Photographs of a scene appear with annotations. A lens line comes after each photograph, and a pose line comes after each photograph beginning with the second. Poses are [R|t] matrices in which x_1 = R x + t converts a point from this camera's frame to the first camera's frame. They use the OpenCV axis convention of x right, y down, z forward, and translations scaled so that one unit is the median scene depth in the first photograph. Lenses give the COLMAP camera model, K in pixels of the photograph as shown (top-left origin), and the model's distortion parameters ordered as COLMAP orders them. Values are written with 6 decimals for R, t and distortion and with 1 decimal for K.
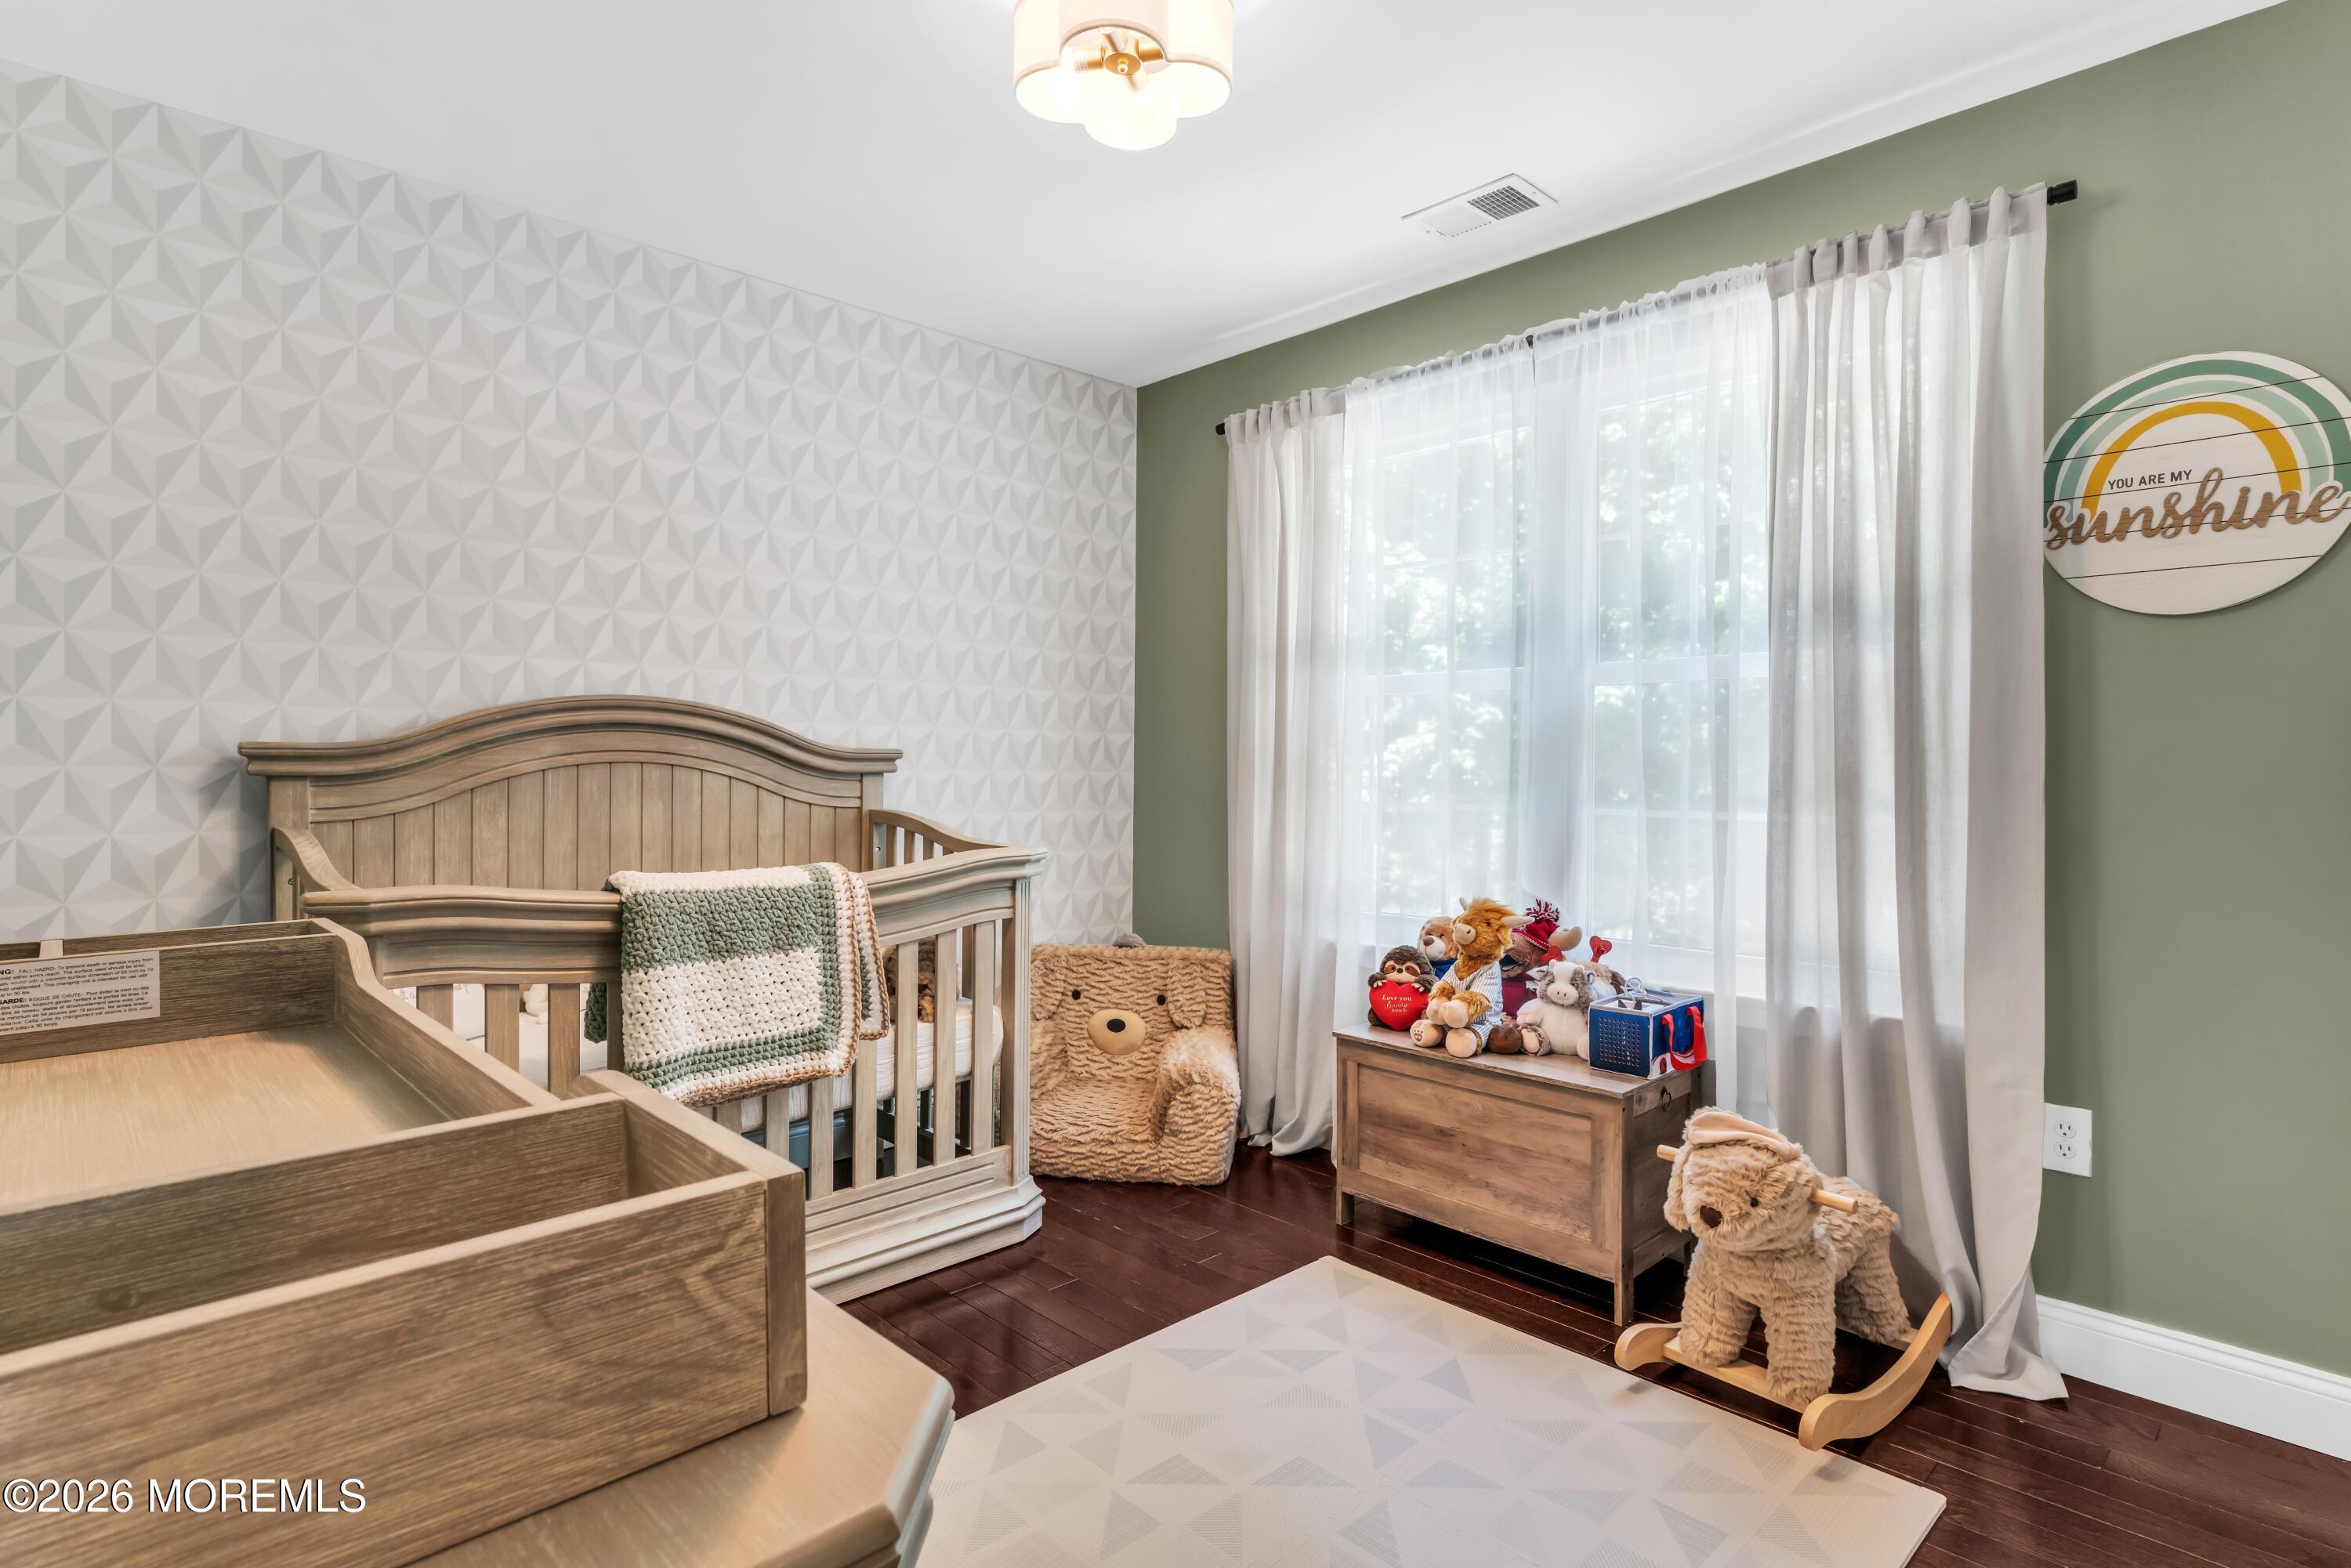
lens RADIAL K [[1165.3, 0, 1180.1], [0, 1165.3, 777.3], [0, 0, 1]] dist [-0.002219, -0.000218]
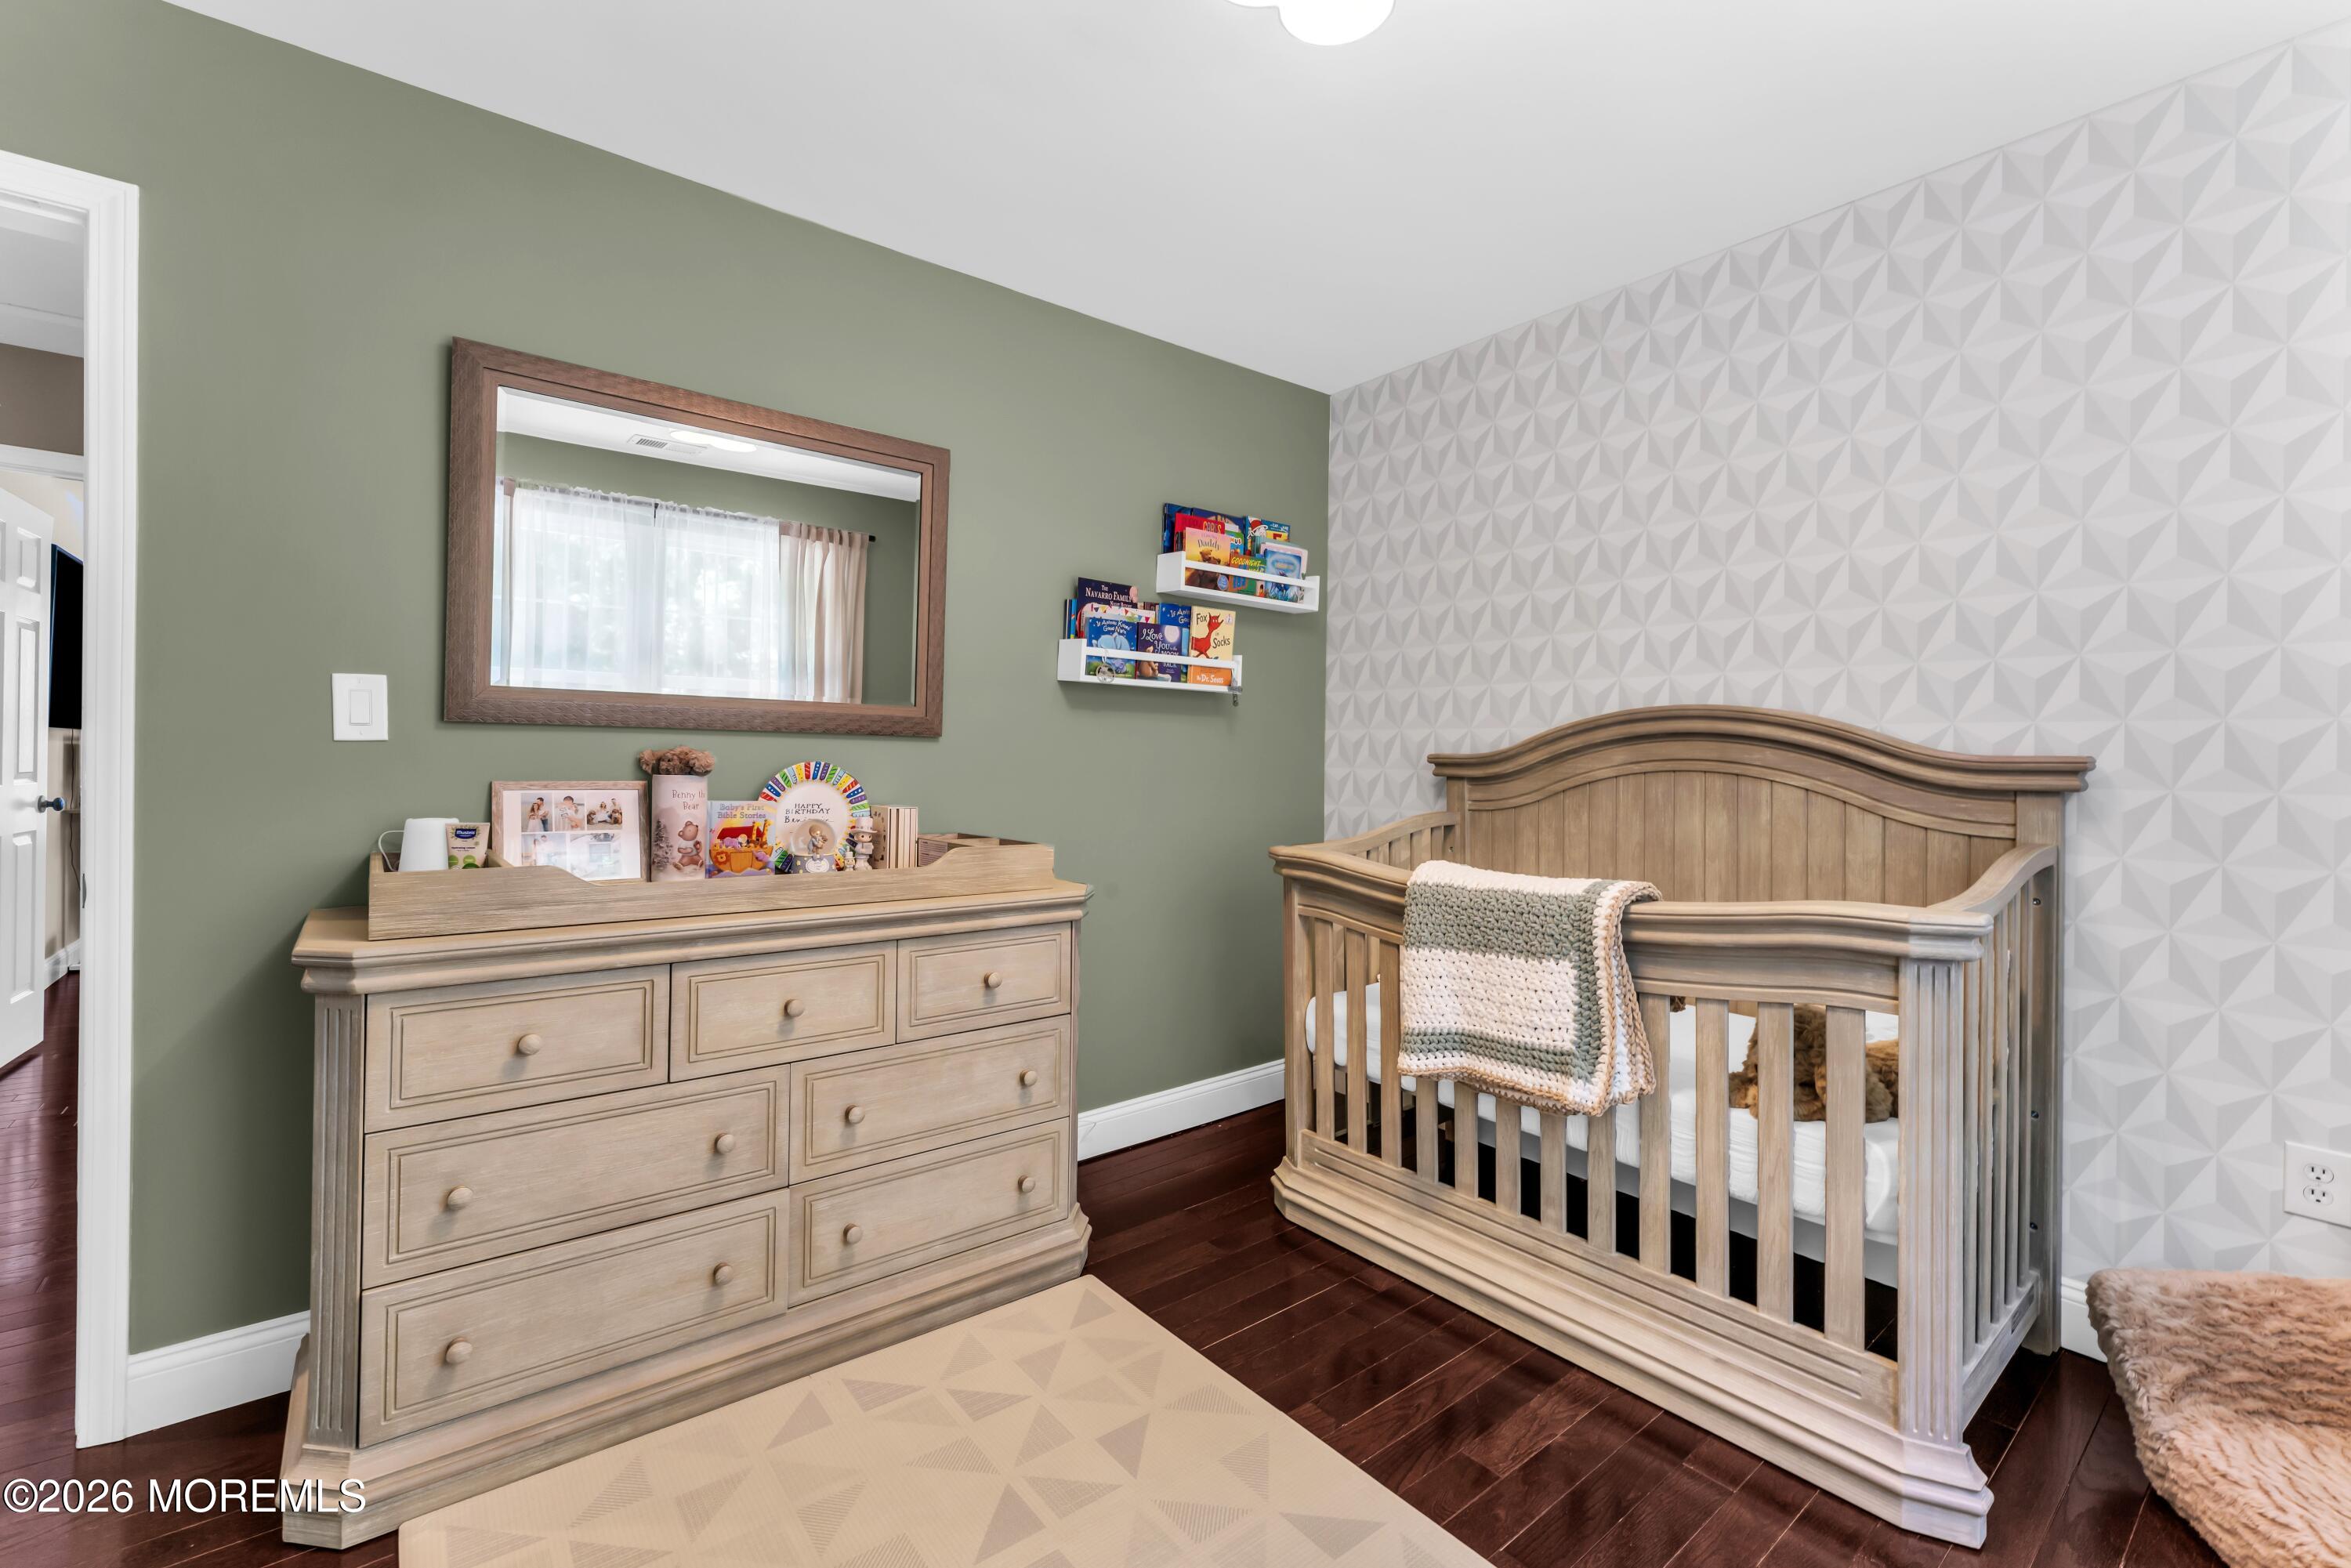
lens RADIAL K [[1027.3, 0, 1179.8], [0, 1027.3, 748.0], [0, 0, 1]] dist [0.026389, -0.000076]
pose [[-0.069085, -0.011037, -0.997550, 0.474797], [-0.020052, 0.999752, -0.009673, -0.015806], [0.997409, 0.019334, -0.069289, 0.640577]]
